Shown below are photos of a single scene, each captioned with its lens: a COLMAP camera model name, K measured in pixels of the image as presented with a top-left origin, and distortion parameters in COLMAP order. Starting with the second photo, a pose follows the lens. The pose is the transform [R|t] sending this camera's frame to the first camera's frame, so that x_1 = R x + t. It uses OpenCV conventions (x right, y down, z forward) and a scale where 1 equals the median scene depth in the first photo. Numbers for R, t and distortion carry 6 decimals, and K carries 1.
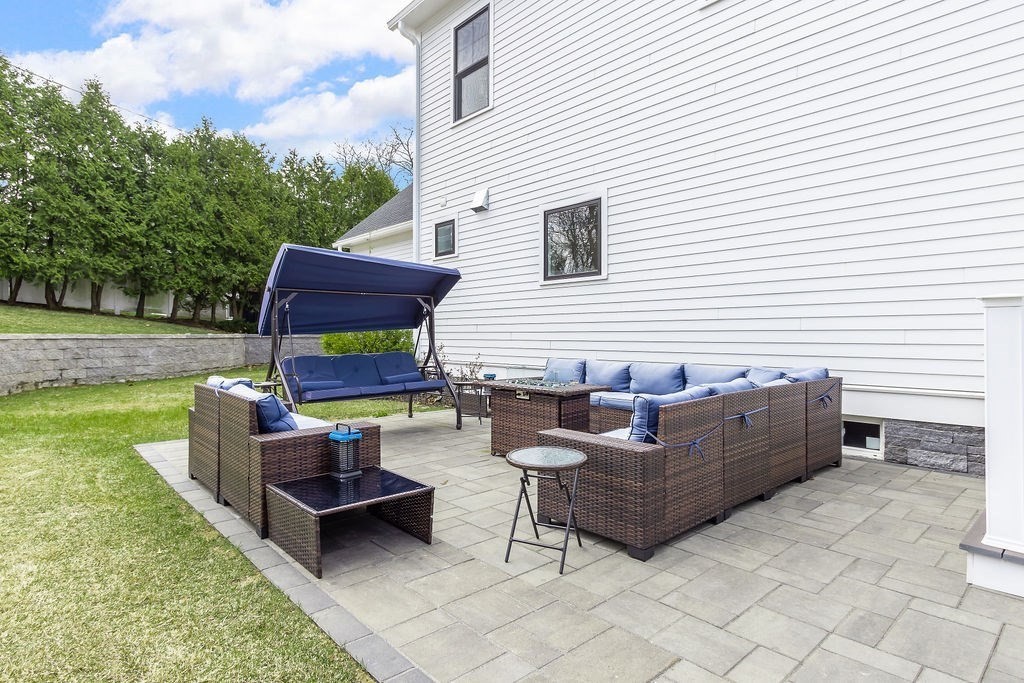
lens RADIAL K [[547.1, 0, 511.3], [0, 547.1, 341.5], [0, 0, 1]] dist [0.003023, 0.000504]
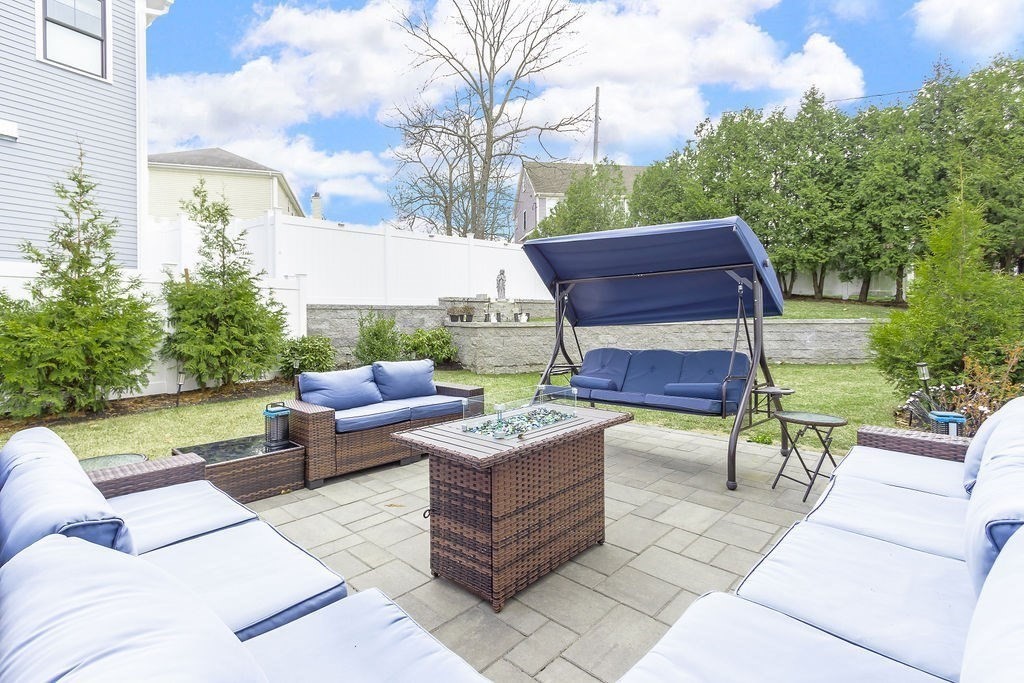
lens RADIAL K [[481.3, 0, 505.3], [0, 481.3, 321.4], [0, 0, 1]] dist [-0.003104, 0.000103]
pose [[0.045897, 0.001794, -0.998945, 0.177158], [0.000884, 0.999998, 0.001836, -0.009844], [0.998946, -0.000968, 0.045895, 0.334704]]
